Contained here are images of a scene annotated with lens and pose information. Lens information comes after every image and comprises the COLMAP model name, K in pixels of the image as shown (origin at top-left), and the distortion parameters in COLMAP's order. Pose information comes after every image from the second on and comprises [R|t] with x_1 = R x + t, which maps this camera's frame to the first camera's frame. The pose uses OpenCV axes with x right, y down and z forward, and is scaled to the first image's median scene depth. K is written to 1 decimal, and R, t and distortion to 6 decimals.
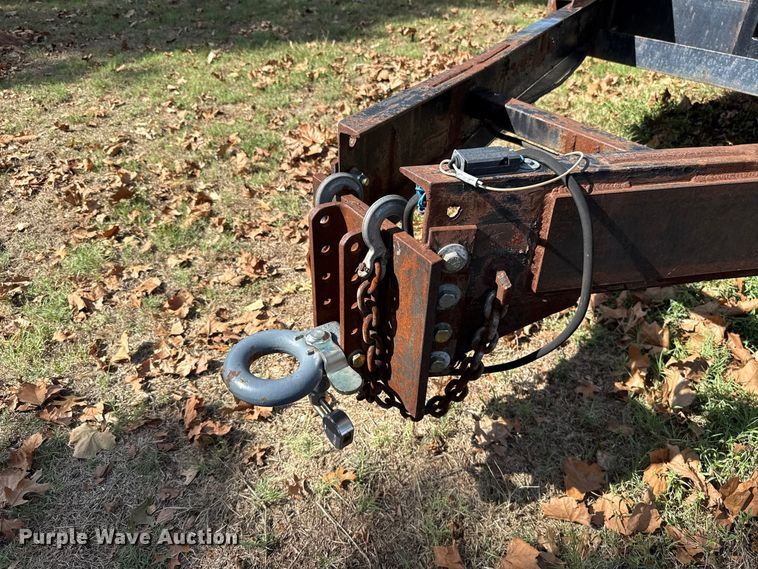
lens RADIAL K [[537.2, 0, 379.0], [0, 537.2, 284.5], [0, 0, 1]] dist [-0.010821, -0.004378]
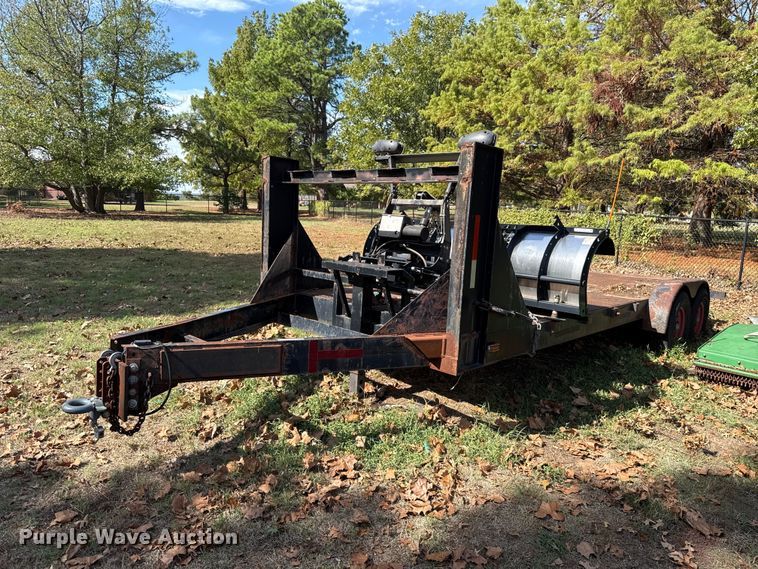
lens RADIAL K [[528.6, 0, 379.0], [0, 528.6, 284.5], [0, 0, 1]] dist [0.050701, -0.061995]
pose [[0.977991, 0.017656, 0.207900, 0.304594], [0.081628, 0.884619, -0.459115, 0.383289], [-0.192018, 0.465981, 0.863708, -0.846460]]
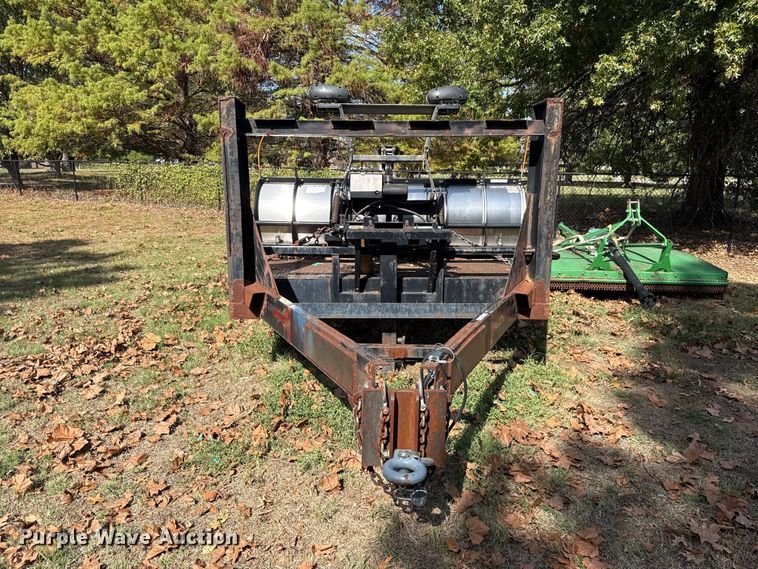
lens RADIAL K [[528.6, 0, 379.0], [0, 528.6, 284.5], [0, 0, 1]] dist [0.050701, -0.061995]
pose [[0.566436, -0.156492, 0.809111, -0.609649], [0.478739, 0.861636, -0.168501, -0.051341], [-0.670789, 0.482798, 0.562981, -0.200125]]
